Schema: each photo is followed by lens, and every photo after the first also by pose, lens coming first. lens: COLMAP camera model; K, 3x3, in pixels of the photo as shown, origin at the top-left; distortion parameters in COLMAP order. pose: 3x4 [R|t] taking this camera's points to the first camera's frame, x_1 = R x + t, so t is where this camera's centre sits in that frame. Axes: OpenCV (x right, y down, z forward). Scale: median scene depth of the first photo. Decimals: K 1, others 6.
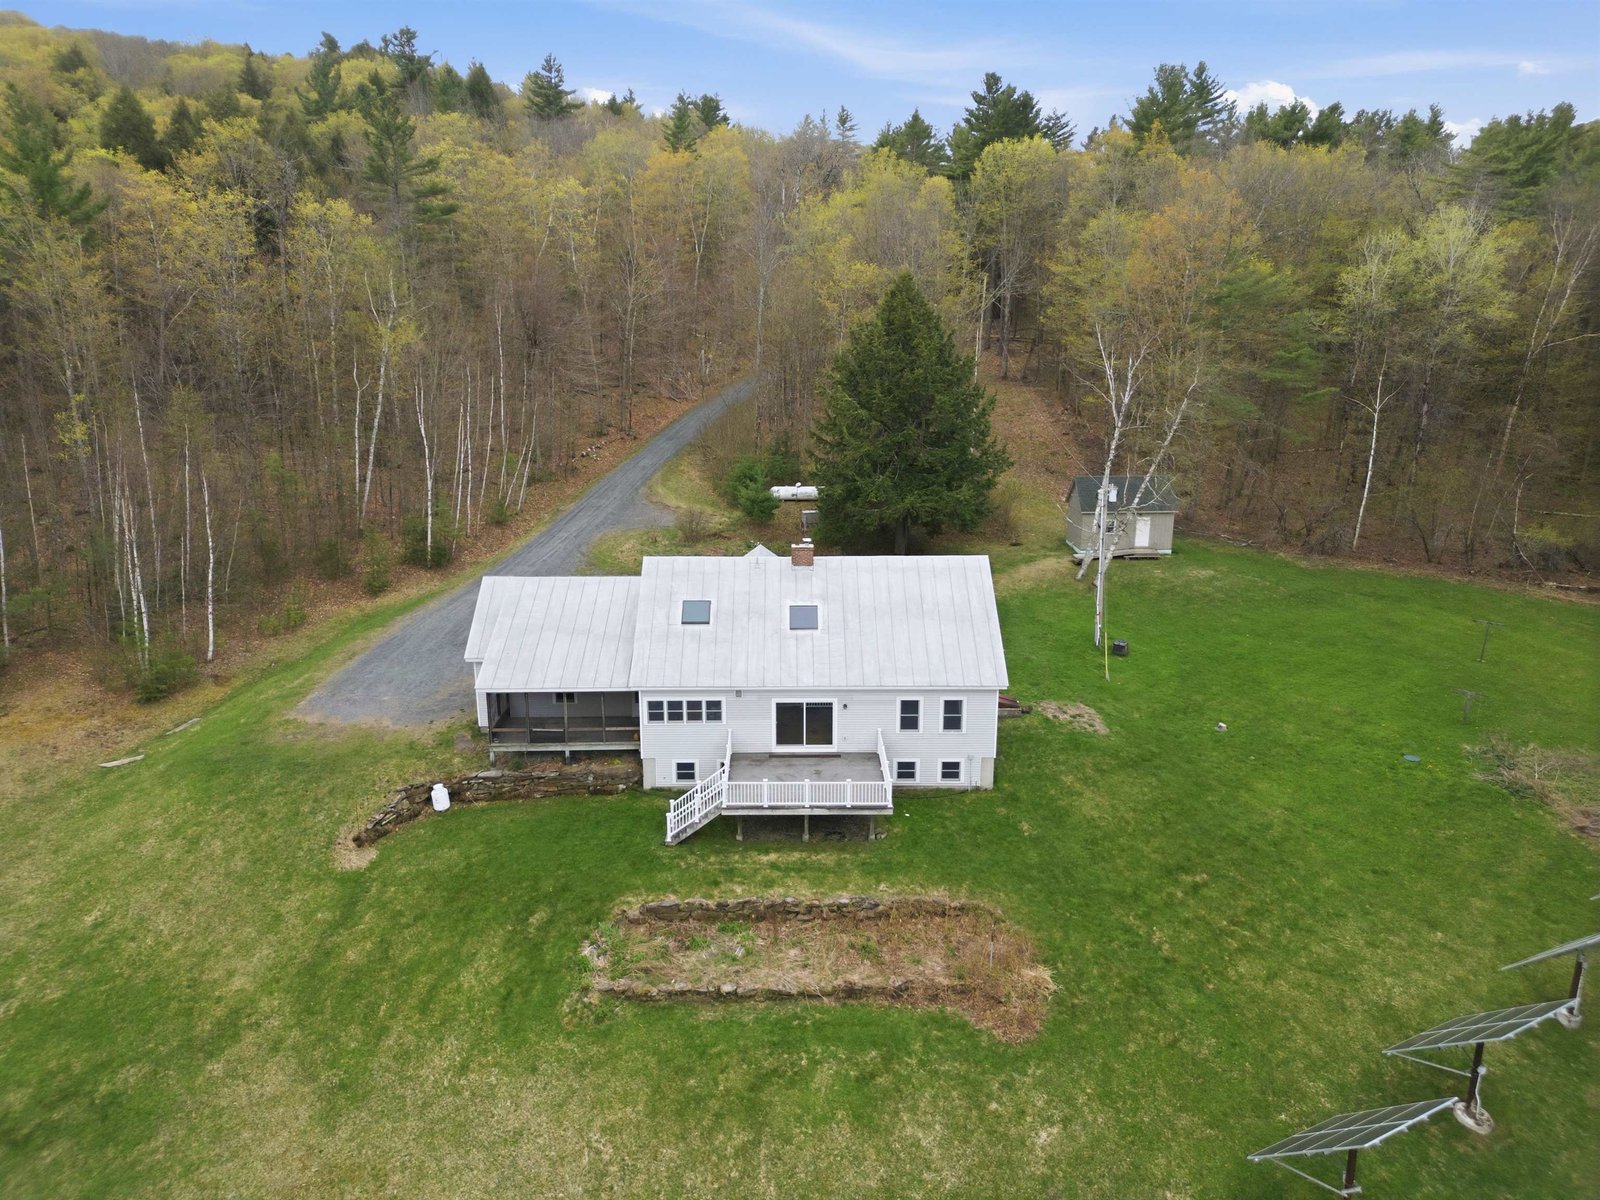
lens RADIAL K [[1129.8, 0, 800.0], [0, 1129.8, 600.0], [0, 0, 1]] dist [0.091860, -0.104602]
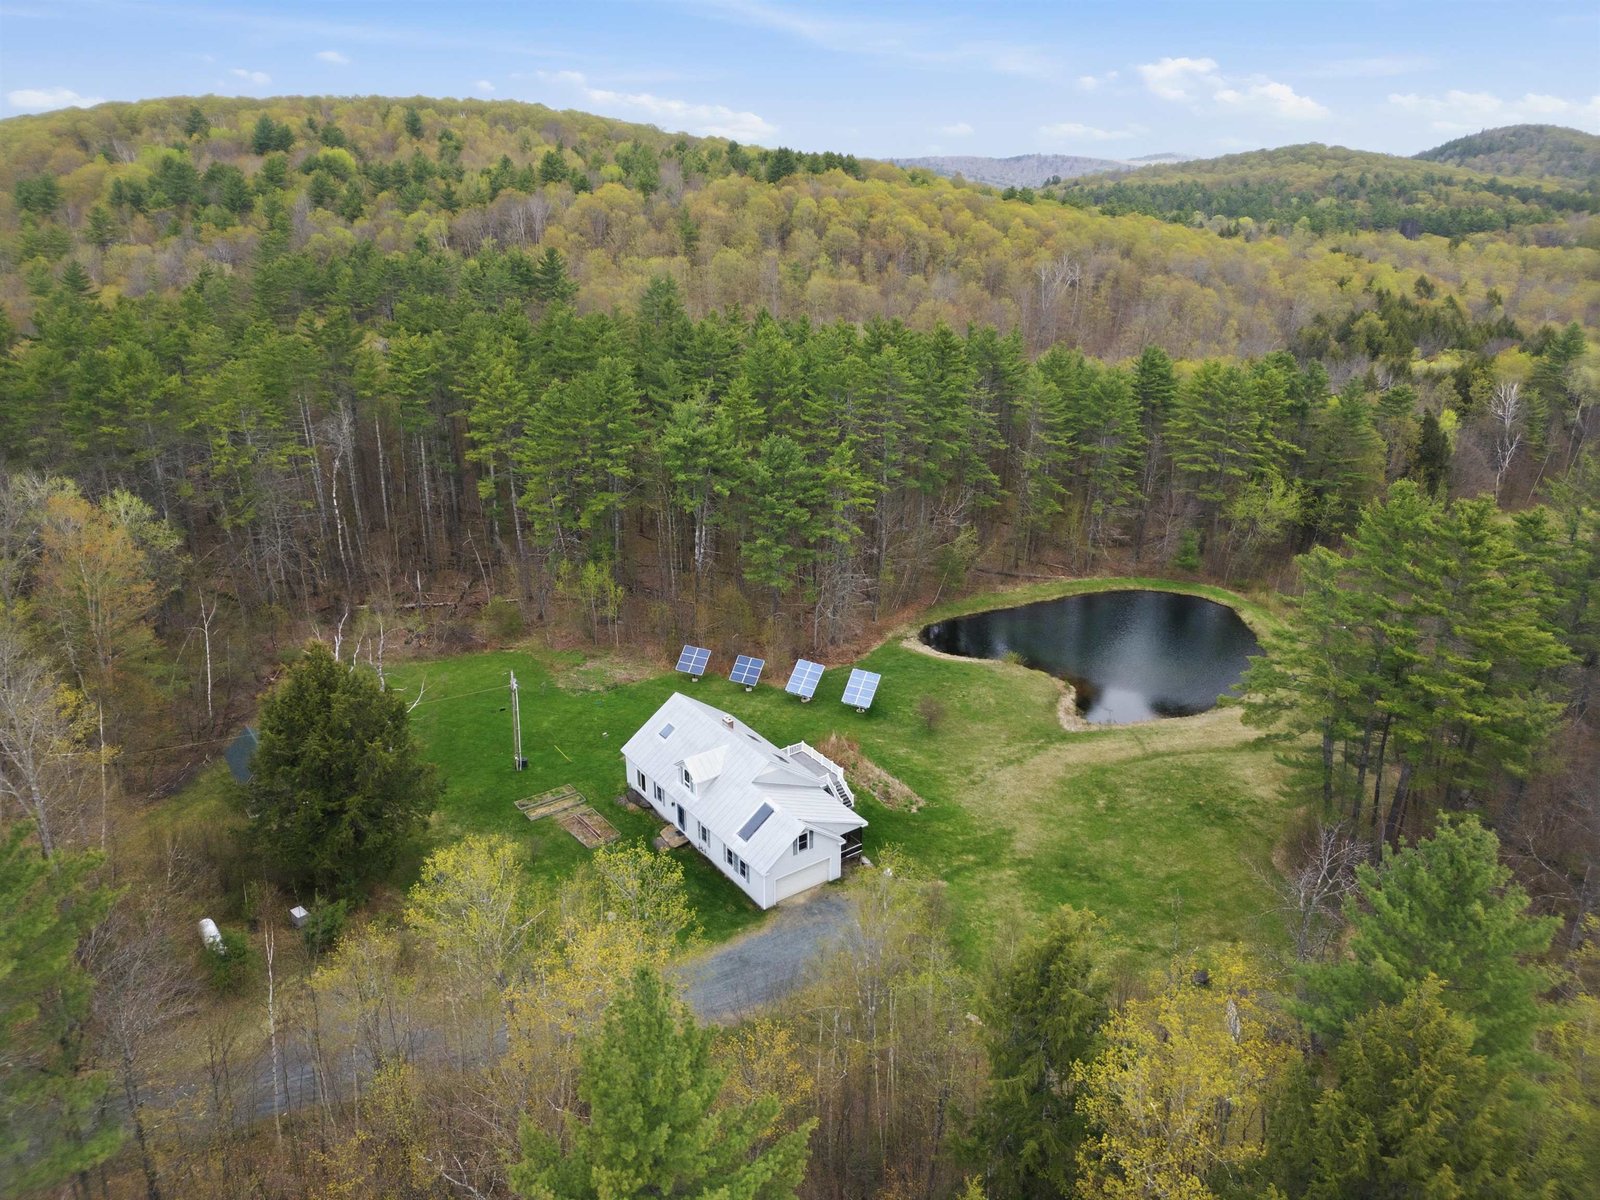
lens RADIAL K [[1129.8, 0, 800.0], [0, 1129.8, 600.0], [0, 0, 1]] dist [0.091860, -0.104602]
pose [[-0.574324, -0.308938, 0.758096, -1.924959], [0.205372, 0.842067, 0.498744, -1.517356], [-0.792449, 0.442132, -0.420172, 2.129635]]
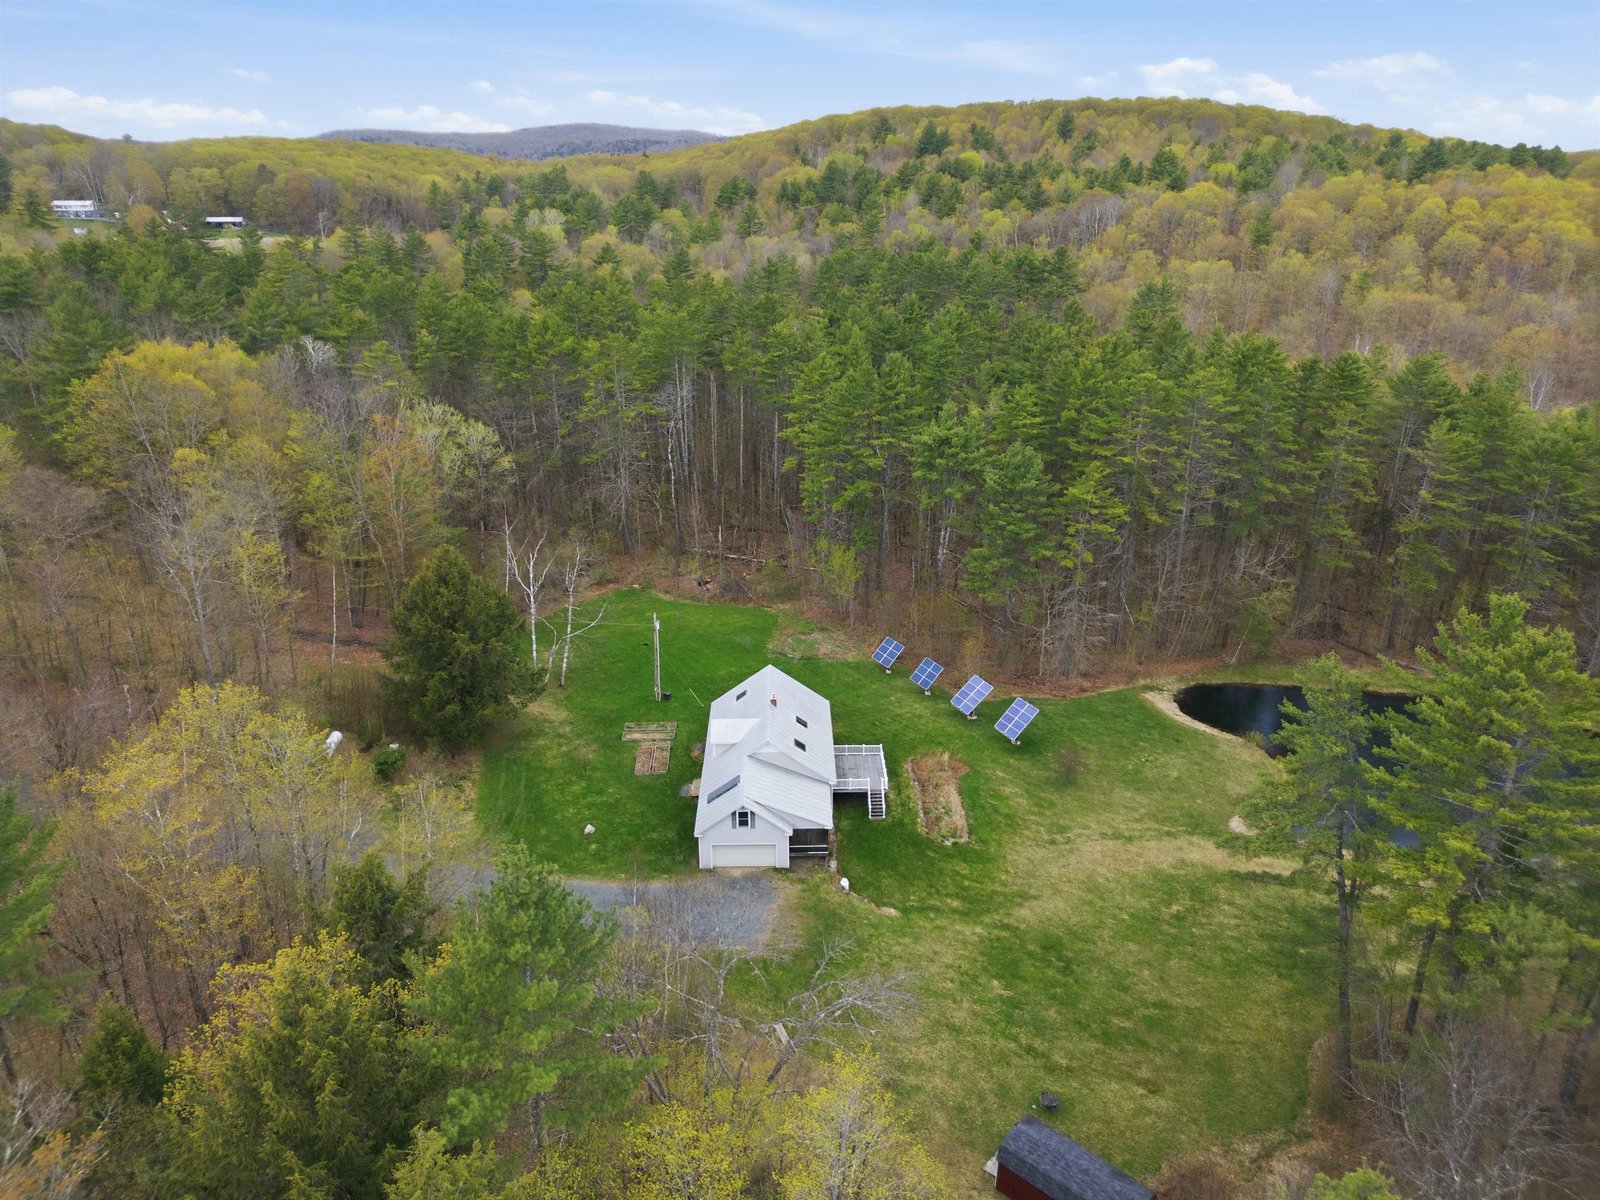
lens RADIAL K [[1129.8, 0, 800.0], [0, 1129.8, 600.0], [0, 0, 1]] dist [0.091860, -0.104602]
pose [[-0.007522, -0.373847, 0.927460, -2.378145], [0.265861, 0.893358, 0.362257, -1.213396], [-0.963982, 0.249300, 0.092671, 0.947944]]
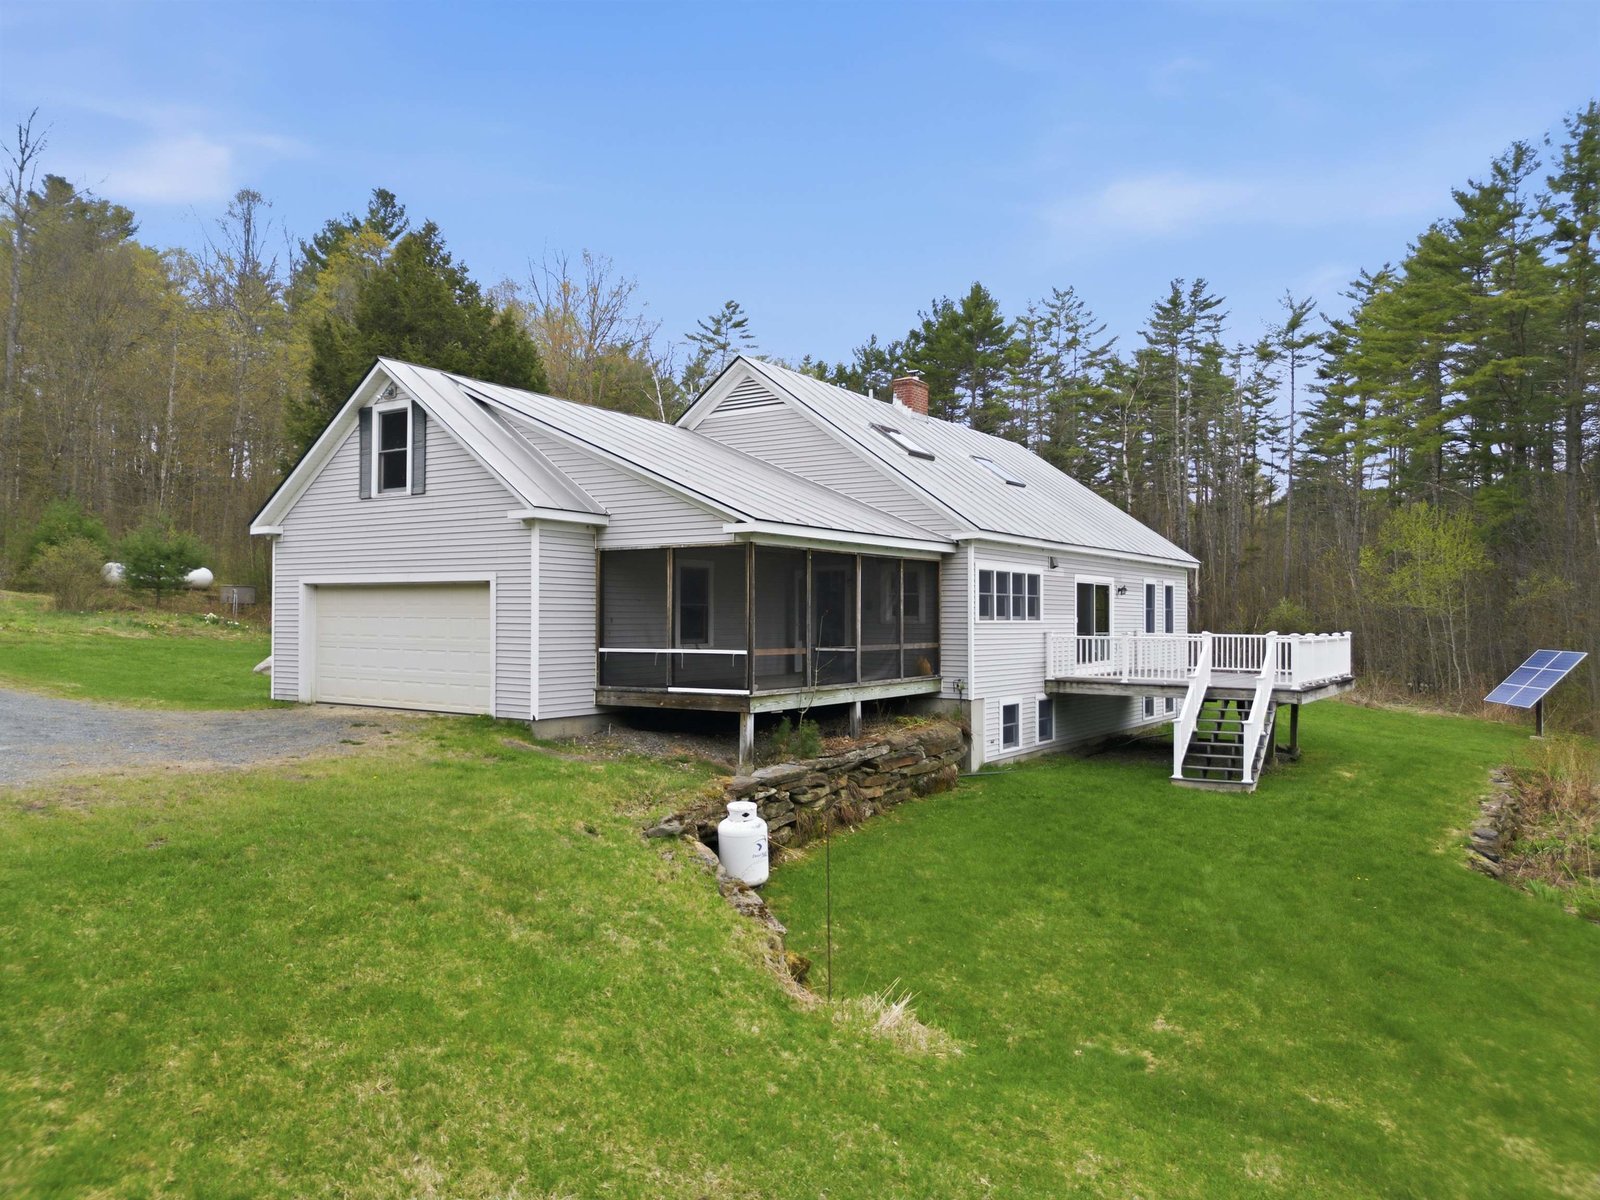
lens RADIAL K [[1129.8, 0, 800.0], [0, 1129.8, 600.0], [0, 0, 1]] dist [0.091860, -0.104602]
pose [[0.568397, 0.020675, 0.822495, -0.690726], [0.210878, 0.962629, -0.169927, 0.202524], [-0.795271, 0.270032, 0.542796, 0.982038]]
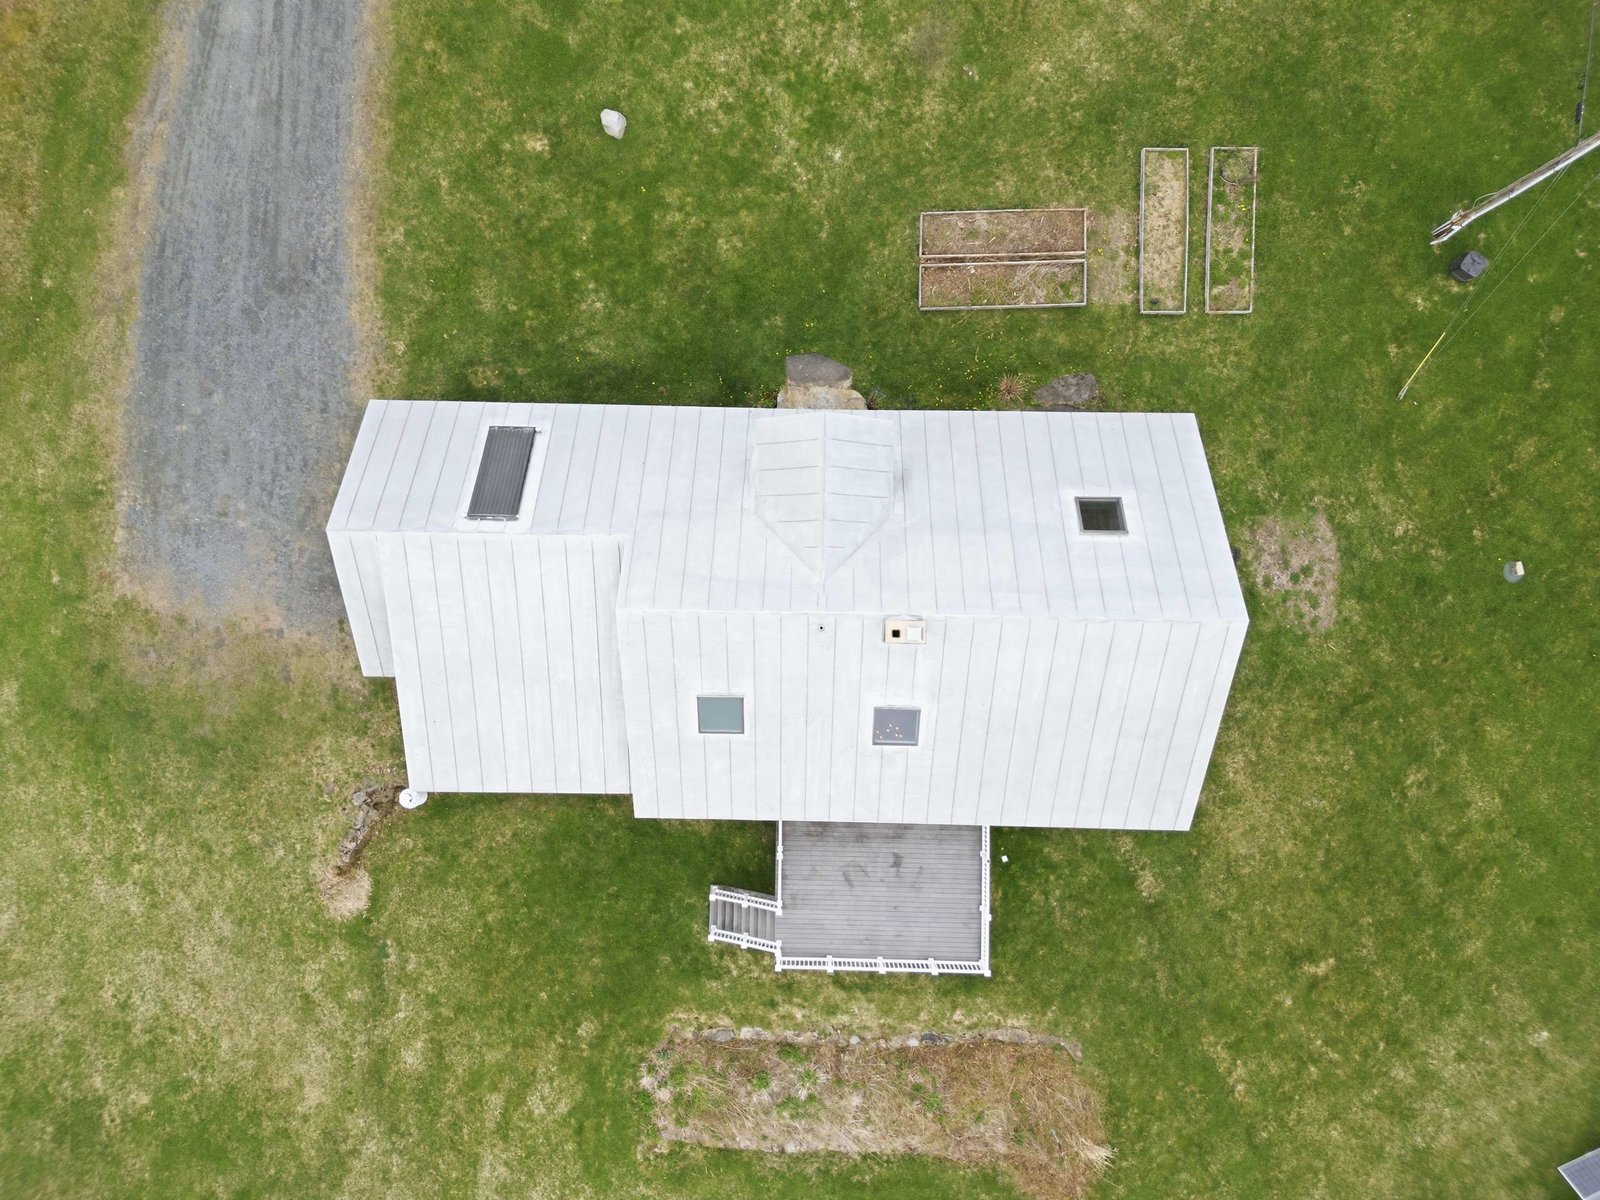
lens RADIAL K [[1129.8, 0, 800.0], [0, 1129.8, 600.0], [0, 0, 1]] dist [0.091860, -0.104602]
pose [[0.999563, 0.028625, -0.007357, -0.058904], [-0.000691, 0.271512, 0.962435, -0.757021], [0.029547, -0.962009, 0.271413, 1.135432]]
